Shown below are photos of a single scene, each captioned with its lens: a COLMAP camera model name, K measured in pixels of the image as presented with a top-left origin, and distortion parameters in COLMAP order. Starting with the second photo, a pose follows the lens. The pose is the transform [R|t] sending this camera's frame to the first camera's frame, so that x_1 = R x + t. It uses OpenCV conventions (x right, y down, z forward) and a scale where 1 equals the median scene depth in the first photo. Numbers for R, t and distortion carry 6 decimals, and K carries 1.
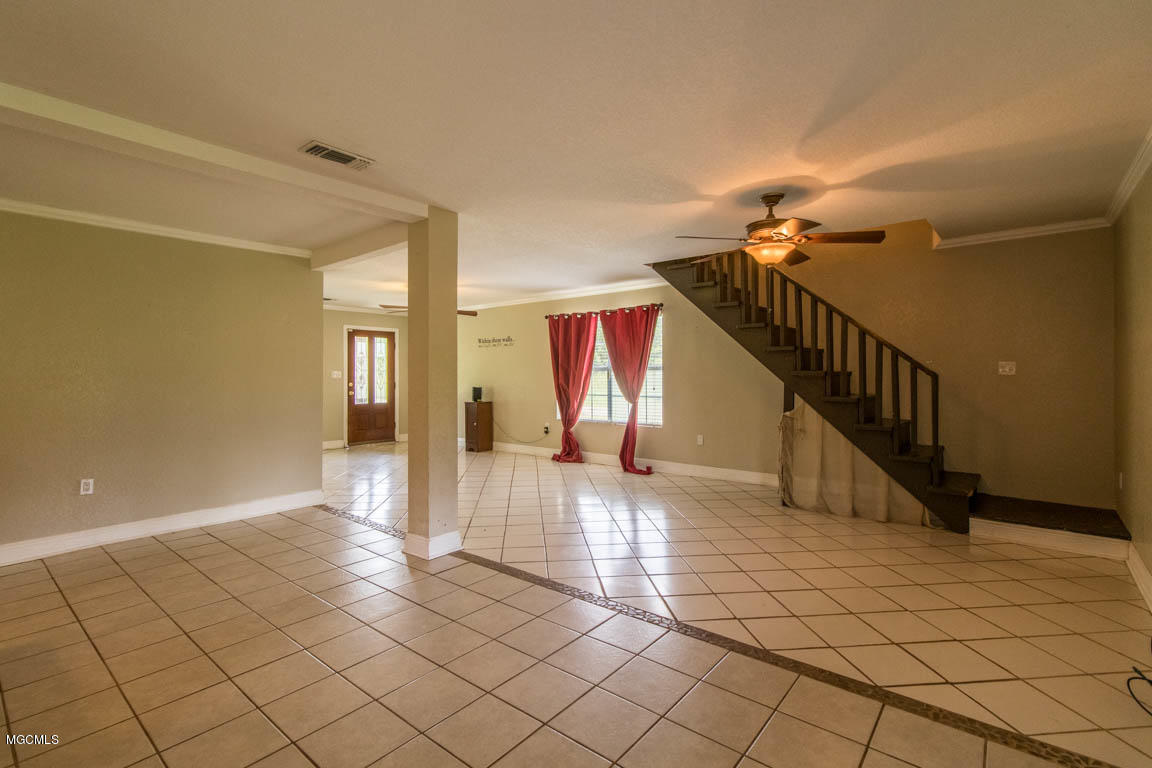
lens RADIAL K [[530.2, 0, 572.8], [0, 530.2, 374.0], [0, 0, 1]] dist [0.002808, -0.000129]
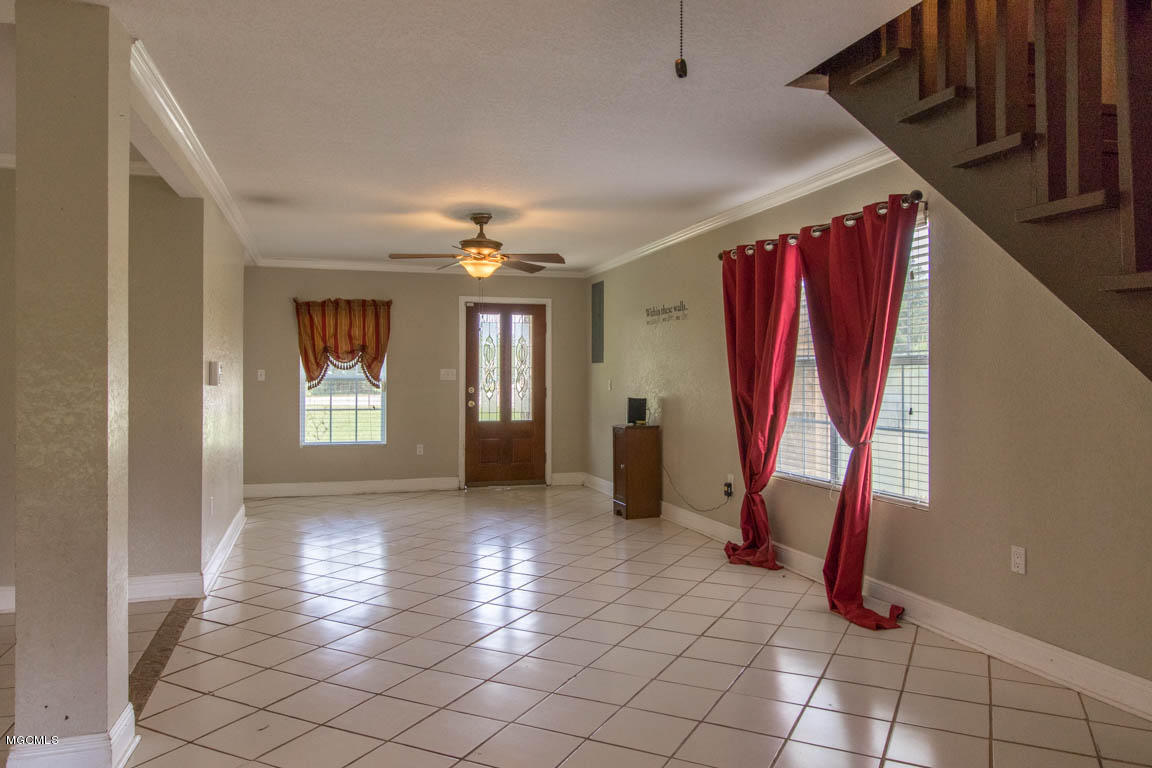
lens RADIAL K [[787.9, 0, 572.5], [0, 787.9, 371.3], [0, 0, 1]] dist [-0.000932, -0.000338]
pose [[0.843794, -0.000492, -0.536666, 0.249491], [-0.000846, 0.999997, -0.002246, -0.000684], [0.536666, 0.002349, 0.843792, 0.361960]]
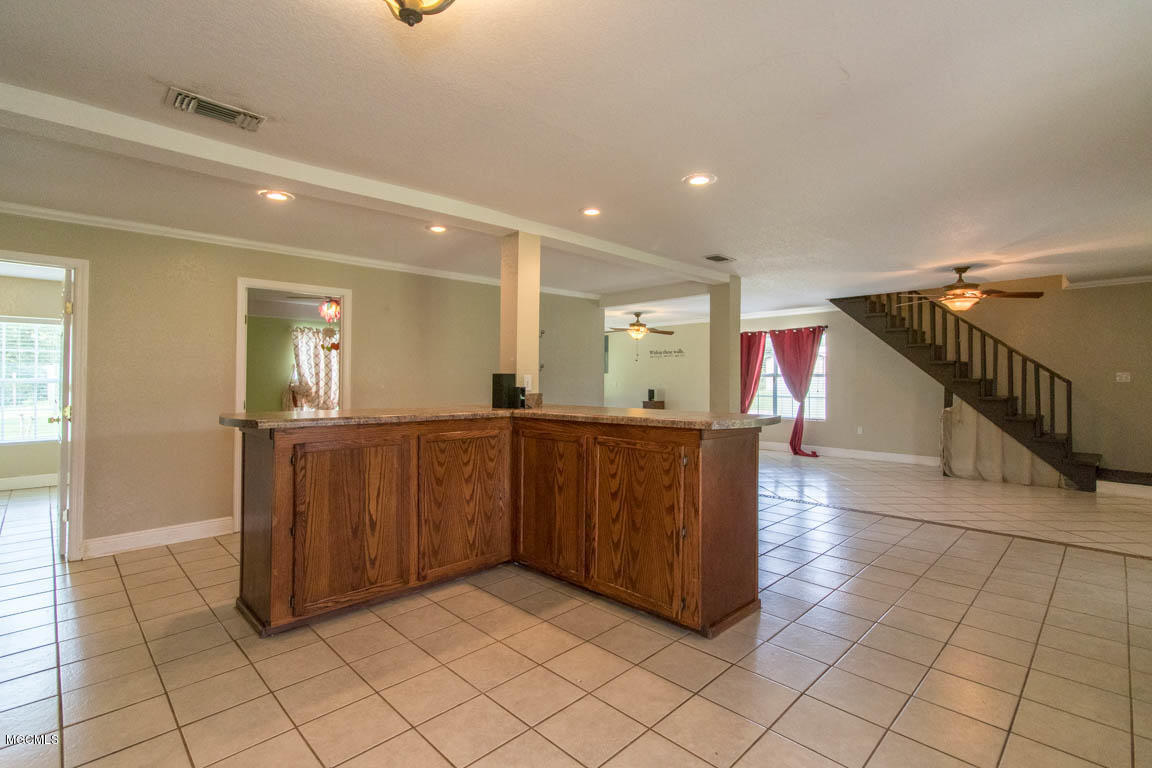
lens RADIAL K [[530.2, 0, 572.8], [0, 530.2, 374.0], [0, 0, 1]] dist [0.002808, -0.000129]
pose [[0.994947, 0.003573, -0.100340, -0.304159], [-0.004434, 0.999955, -0.008360, -0.000502], [0.100305, 0.008762, 0.994918, -0.337489]]
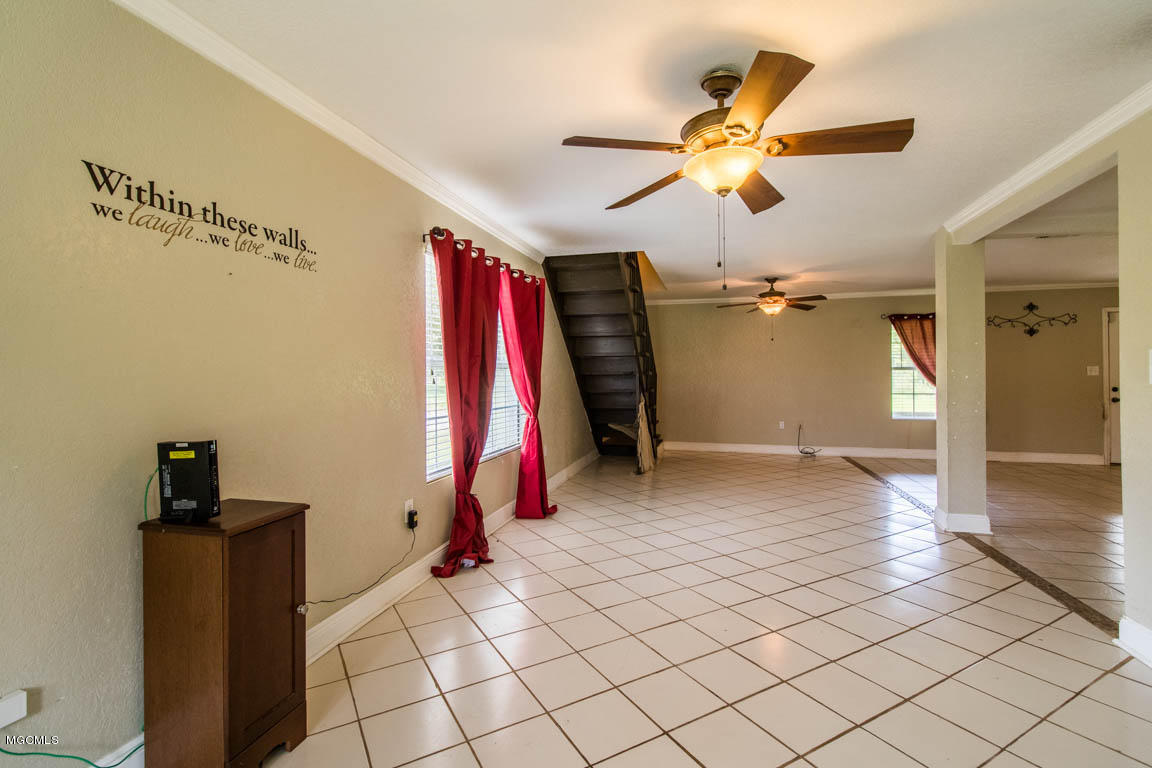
lens RADIAL K [[529.7, 0, 571.1], [0, 529.7, 375.5], [0, 0, 1]] dist [0.004089, 0.001310]
pose [[-0.417890, 0.004852, 0.908485, -0.514319], [0.005971, 0.999979, -0.002594, 0.004092], [-0.908478, 0.004340, -0.417910, 1.213872]]
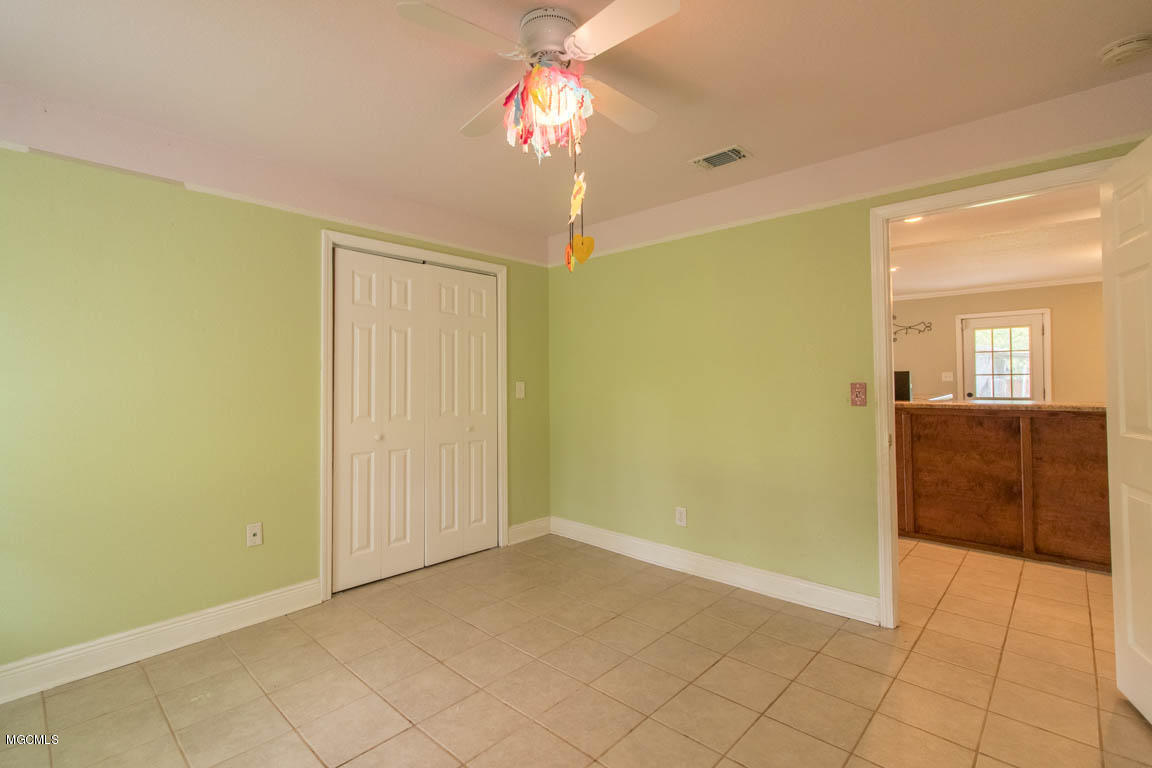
lens RADIAL K [[529.7, 0, 571.1], [0, 529.7, 375.5], [0, 0, 1]] dist [0.004089, 0.001310]
pose [[0.055647, 0.014549, 0.998344, -1.089927], [0.006399, 0.999868, -0.014928, 0.006774], [-0.998430, 0.007219, 0.055547, 0.559229]]
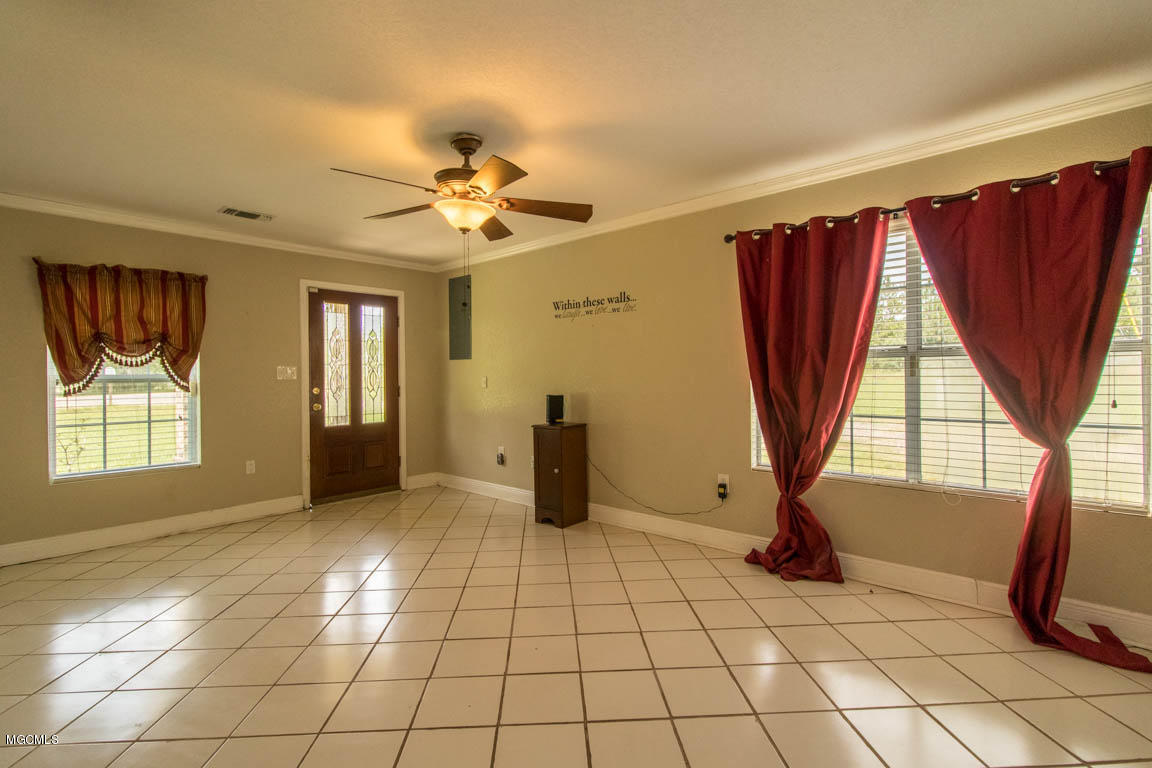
lens RADIAL K [[529.7, 0, 571.1], [0, 529.7, 375.5], [0, 0, 1]] dist [0.004089, 0.001310]
pose [[0.999489, -0.007112, -0.031164, -0.189417], [0.007298, 0.999956, 0.005864, 0.004015], [0.031121, -0.006088, 0.999497, 0.624738]]
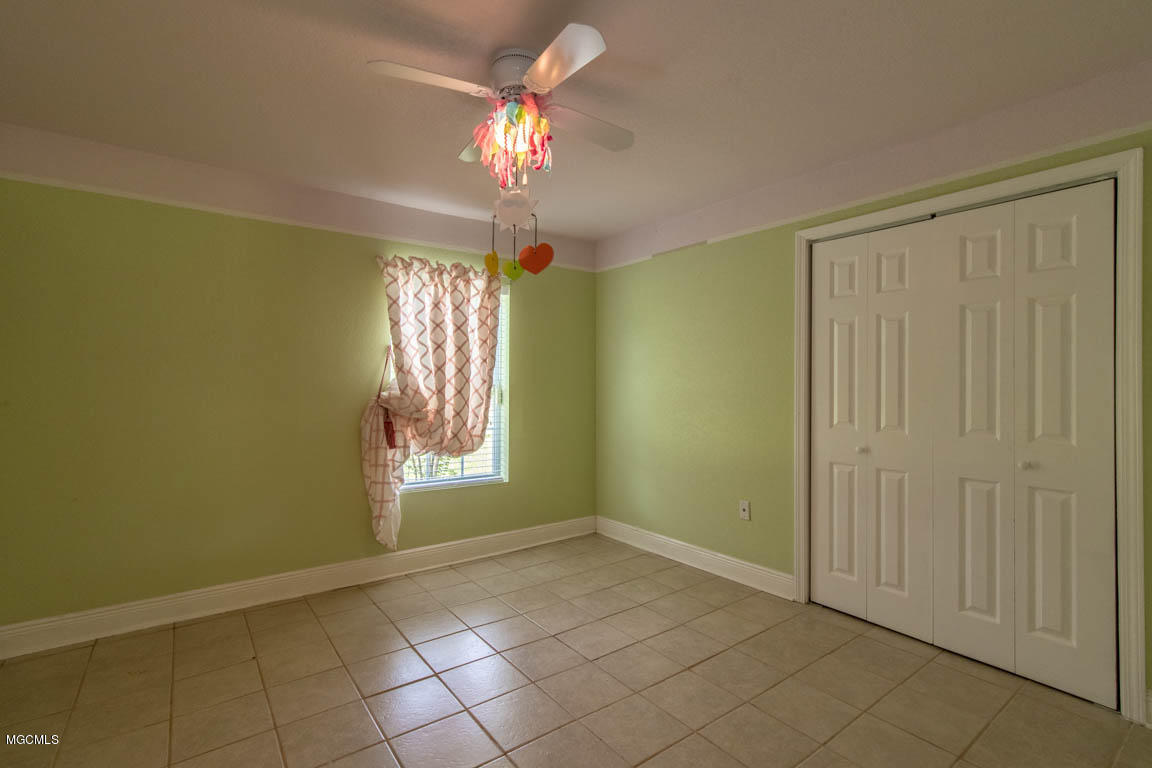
lens RADIAL K [[529.7, 0, 571.1], [0, 529.7, 375.5], [0, 0, 1]] dist [0.004089, 0.001310]
pose [[0.970584, 0.001832, -0.240756, -0.742080], [-0.005010, 0.999908, -0.012590, 0.004194], [0.240711, 0.013426, 0.970504, 0.316745]]
